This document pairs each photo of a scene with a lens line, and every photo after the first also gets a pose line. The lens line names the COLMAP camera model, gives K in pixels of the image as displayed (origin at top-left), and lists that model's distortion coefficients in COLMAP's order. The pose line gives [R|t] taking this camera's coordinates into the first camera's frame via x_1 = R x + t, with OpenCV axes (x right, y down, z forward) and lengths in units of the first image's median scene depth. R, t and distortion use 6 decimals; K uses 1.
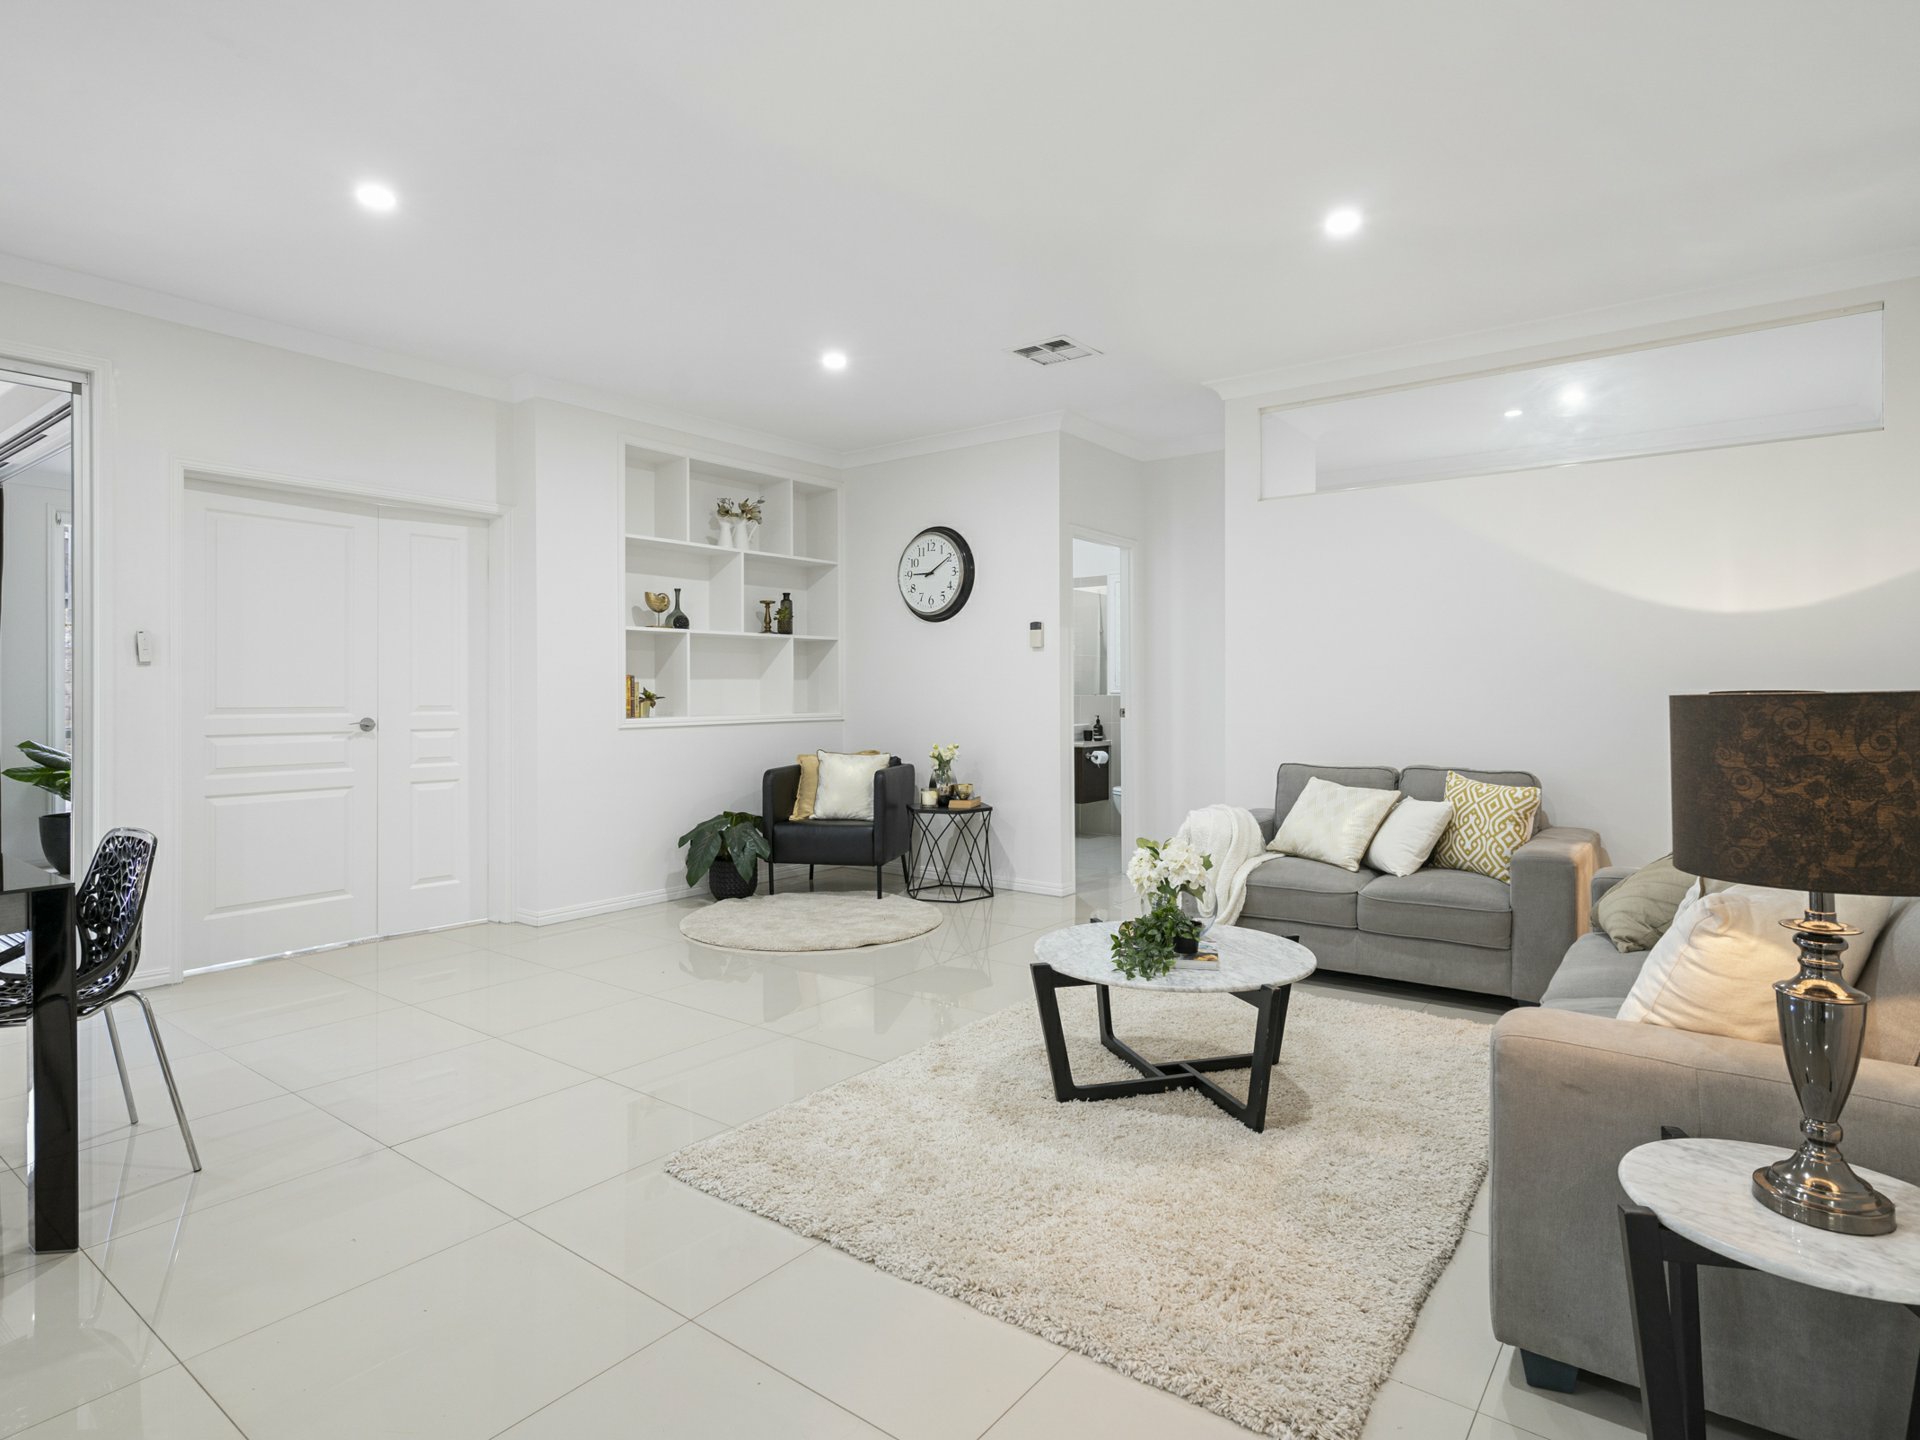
lens RADIAL K [[1034.3, 0, 968.1], [0, 1034.3, 704.3], [0, 0, 1]] dist [-0.003939, 0.000203]
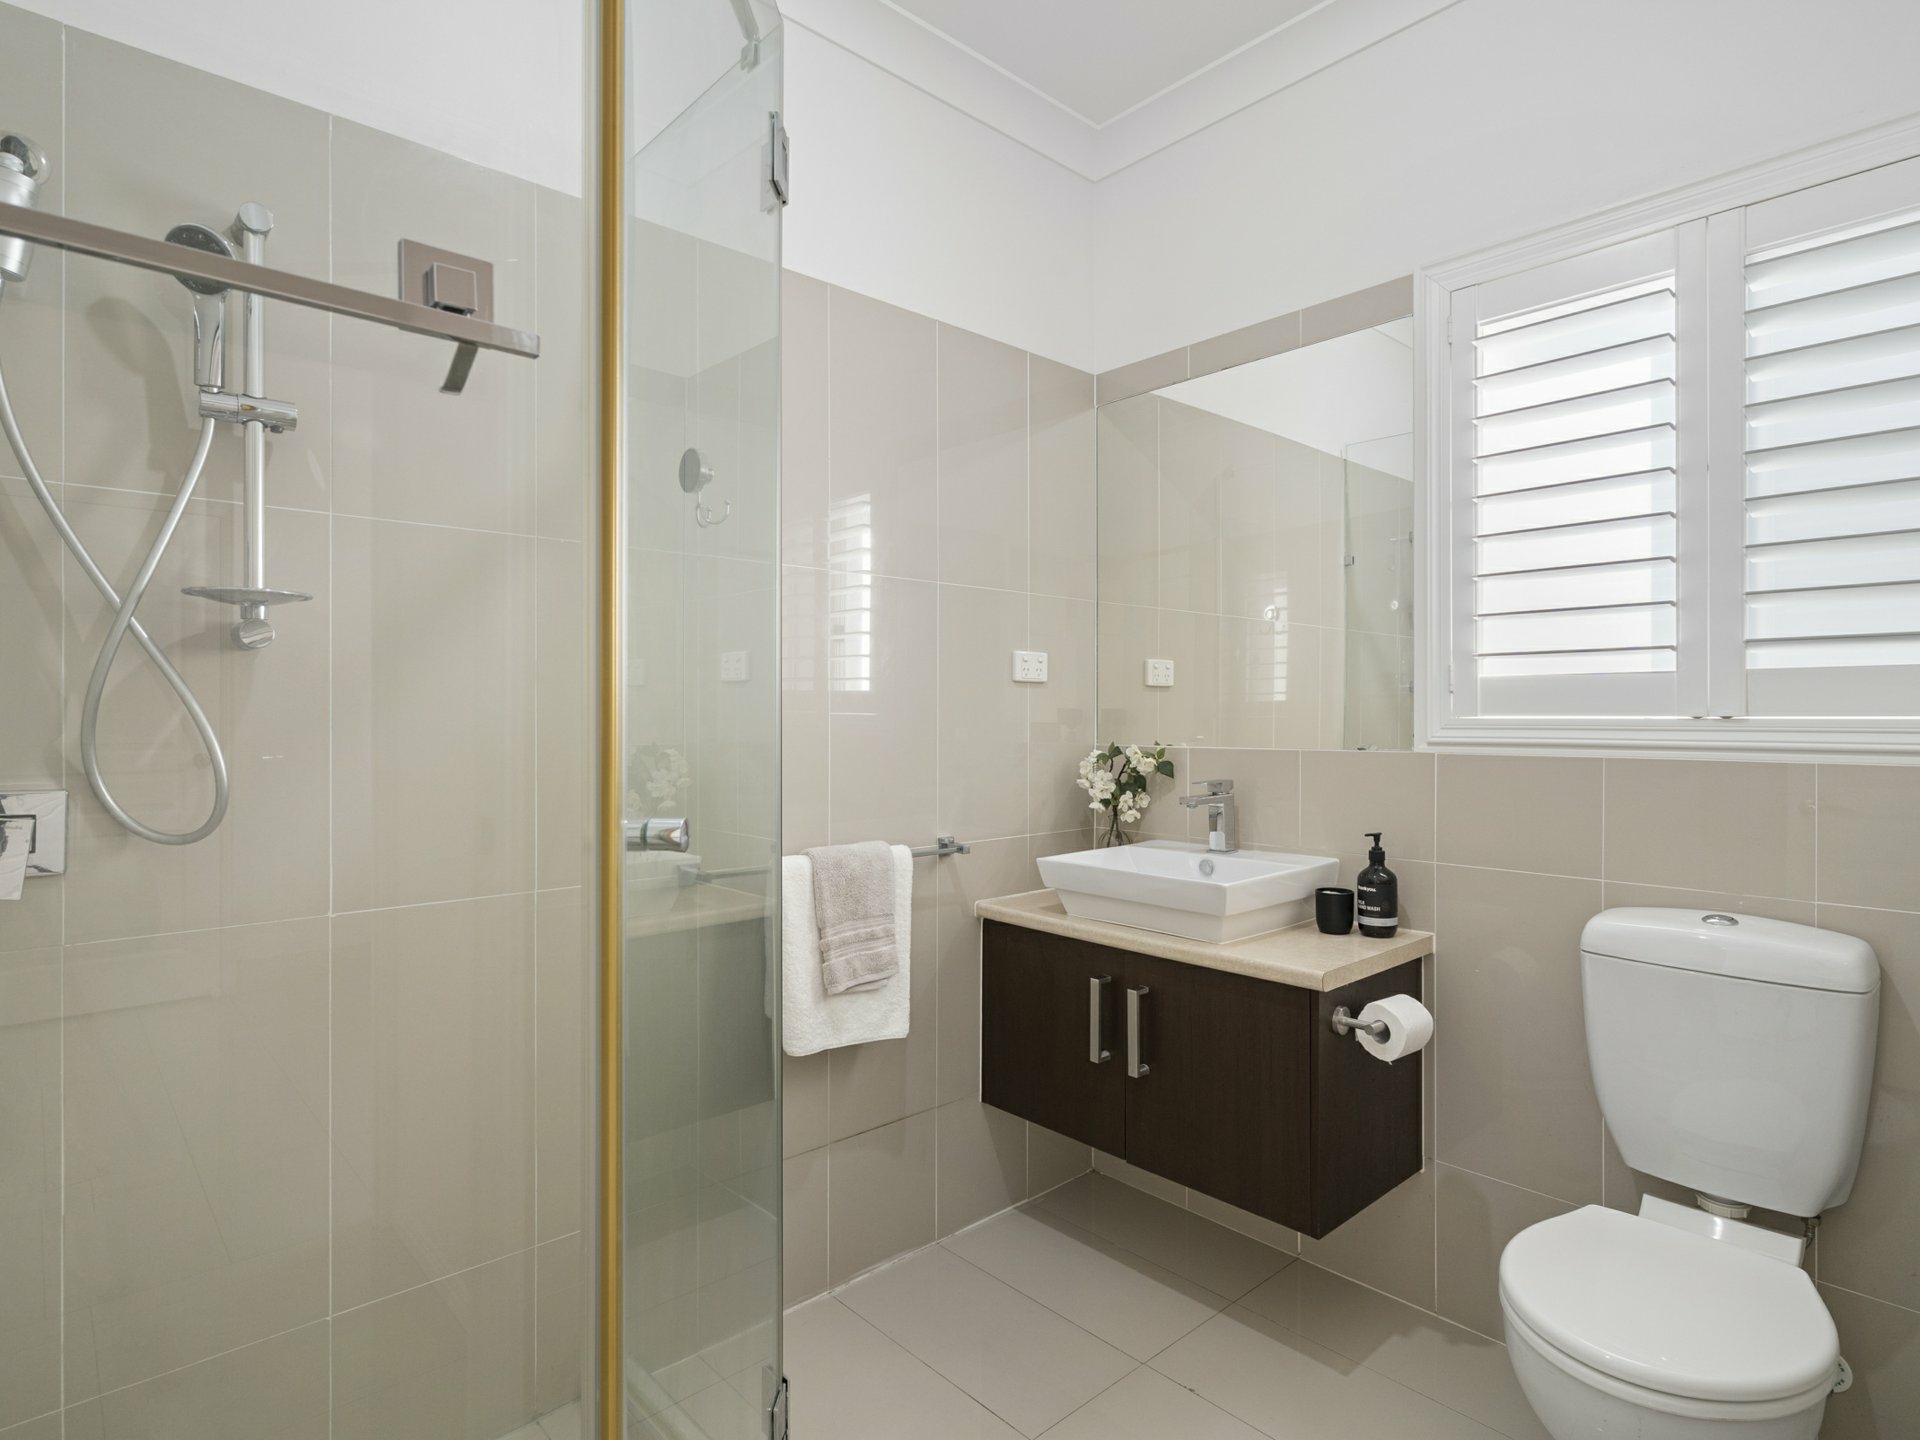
lens RADIAL K [[1034.3, 0, 959.4], [0, 1034.3, 717.4], [0, 0, 1]] dist [-0.003939, 0.000203]
pose [[0.981348, -0.000790, -0.192237, 0.074751], [-0.001085, 0.999953, -0.009644, -0.015619], [0.192235, 0.009673, 0.981301, 0.741056]]
